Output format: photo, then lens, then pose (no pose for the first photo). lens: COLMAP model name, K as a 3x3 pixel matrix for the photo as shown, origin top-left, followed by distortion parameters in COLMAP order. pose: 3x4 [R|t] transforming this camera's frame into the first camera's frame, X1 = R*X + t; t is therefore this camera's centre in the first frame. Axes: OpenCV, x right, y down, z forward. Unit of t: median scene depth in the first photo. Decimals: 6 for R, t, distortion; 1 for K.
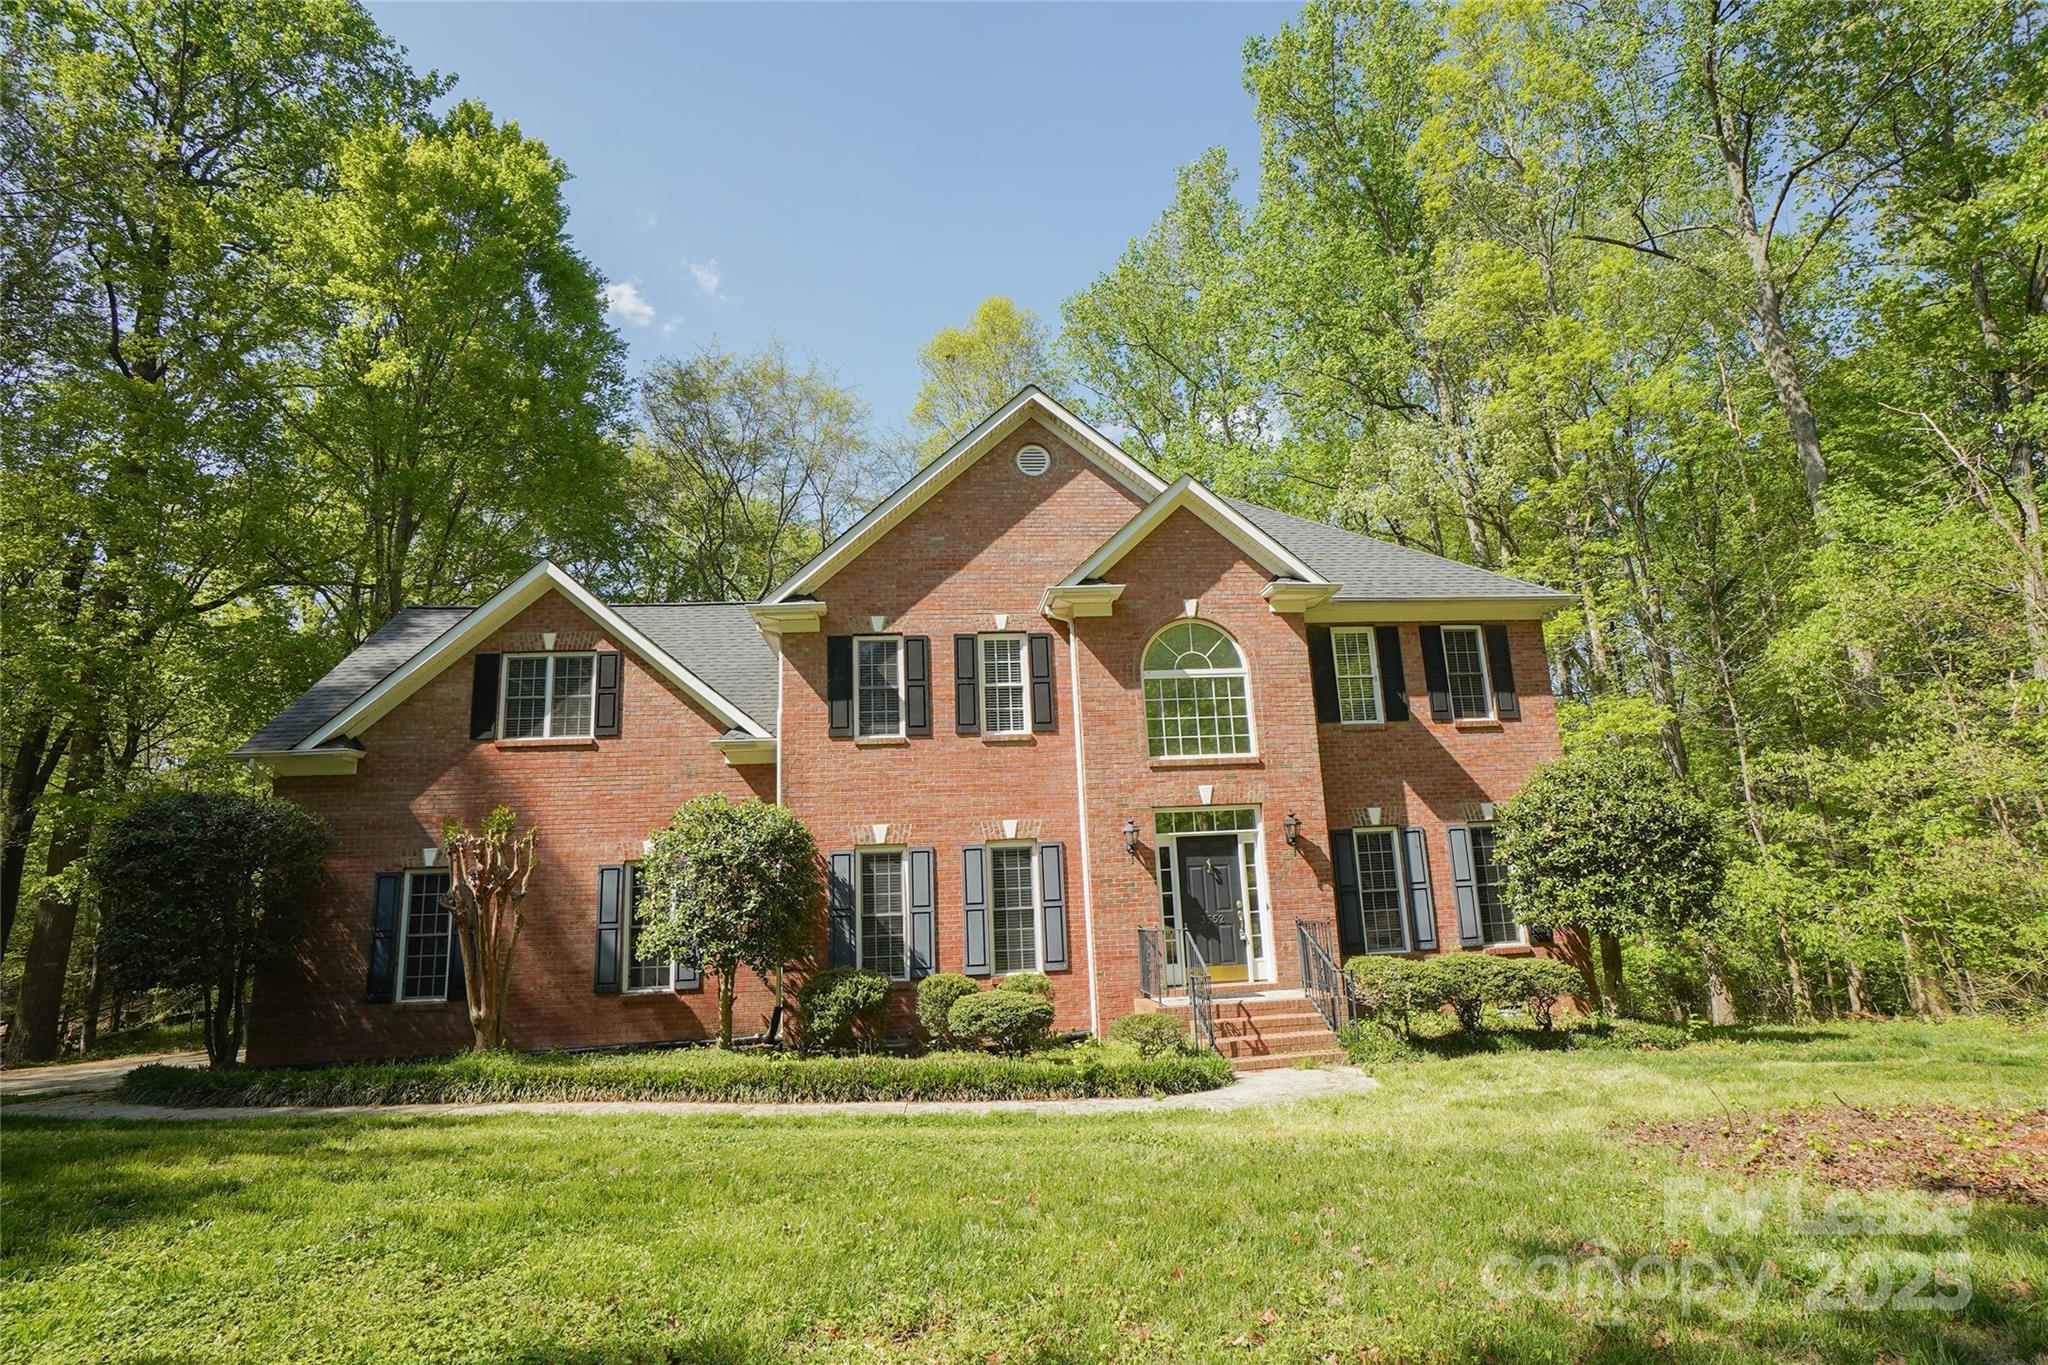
lens RADIAL K [[978.4, 0, 1009.8], [0, 978.4, 682.9], [0, 0, 1]] dist [-0.027782, 0.006360]
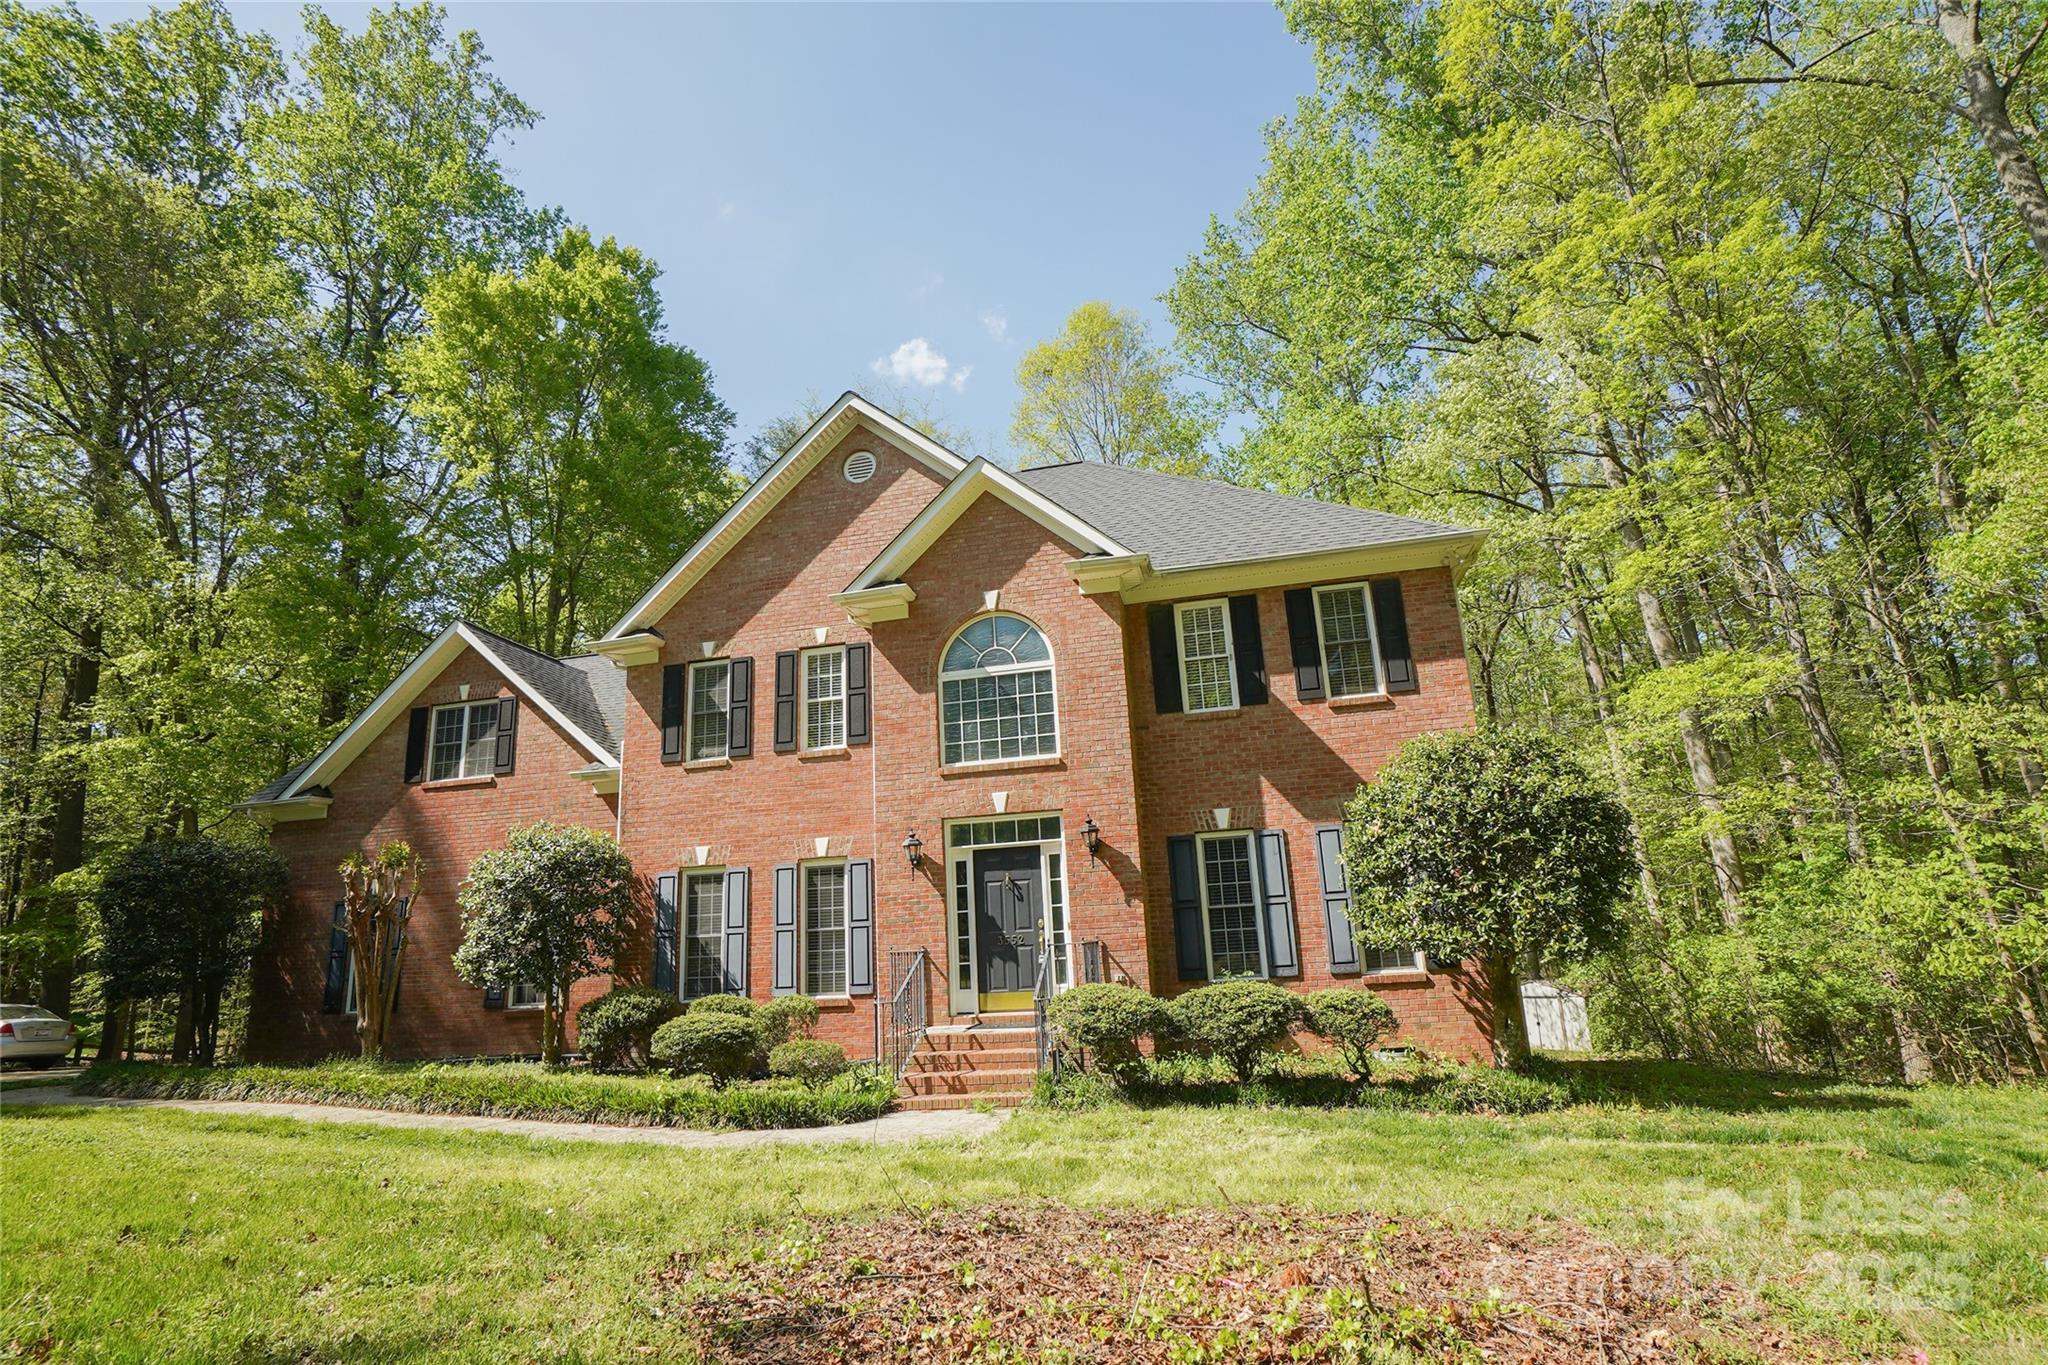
lens RADIAL K [[978.4, 0, 1019.2], [0, 978.4, 680.3], [0, 0, 1]] dist [-0.027782, 0.006360]
pose [[0.947540, -0.084993, -0.308130, 0.487878], [0.076727, 0.996294, -0.038869, 0.036502], [0.310291, 0.013188, 0.950550, 0.133319]]
